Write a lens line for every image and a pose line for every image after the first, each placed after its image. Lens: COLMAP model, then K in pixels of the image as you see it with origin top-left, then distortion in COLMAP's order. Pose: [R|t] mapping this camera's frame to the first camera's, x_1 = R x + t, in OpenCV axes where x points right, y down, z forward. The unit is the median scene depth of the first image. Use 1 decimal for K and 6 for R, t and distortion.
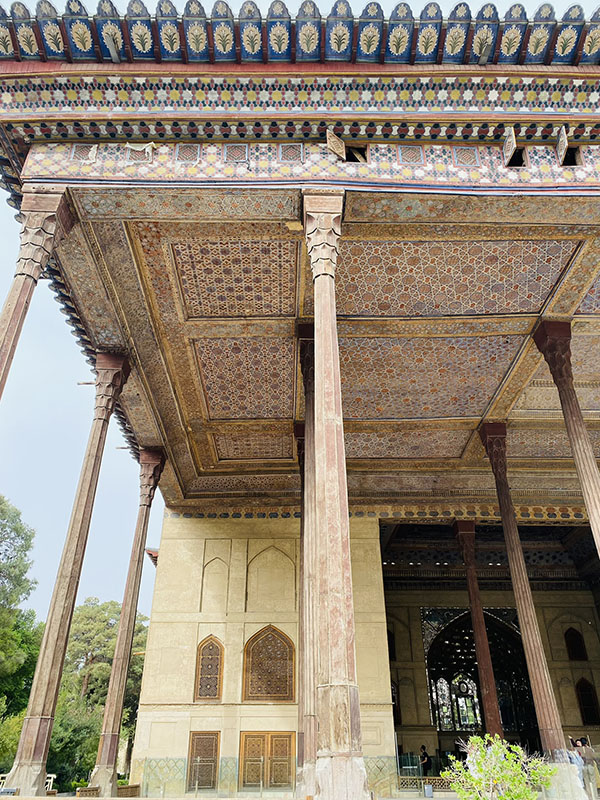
lens RADIAL K [[592.9, 0, 300.0], [0, 592.9, 400.0], [0, 0, 1]] dist [0.085410, -0.145296]
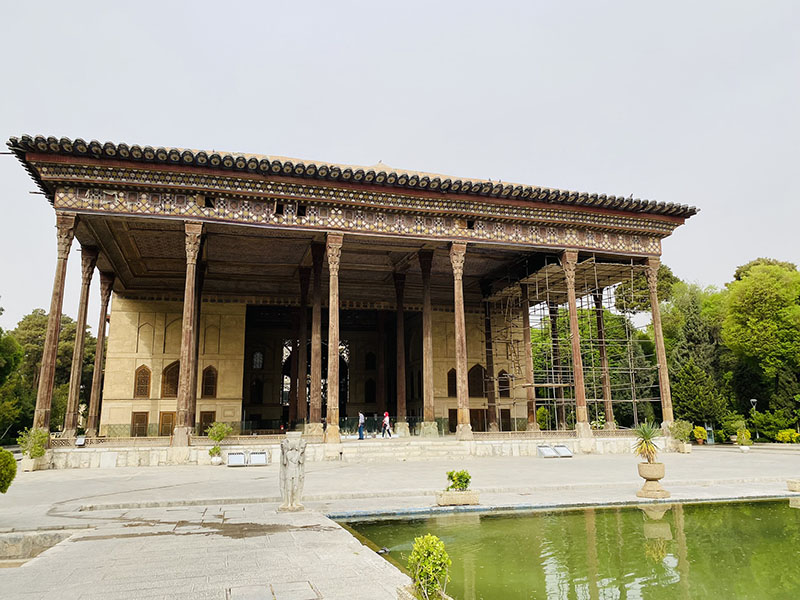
lens RADIAL K [[592.9, 0, 400.0], [0, 592.9, 300.0], [0, 0, 1]] dist [0.085410, -0.145296]
pose [[0.962638, 0.044444, 0.267120, 0.117824], [-0.132579, 0.937478, 0.321804, -0.529371], [-0.236117, -0.345195, 0.908344, -0.849459]]
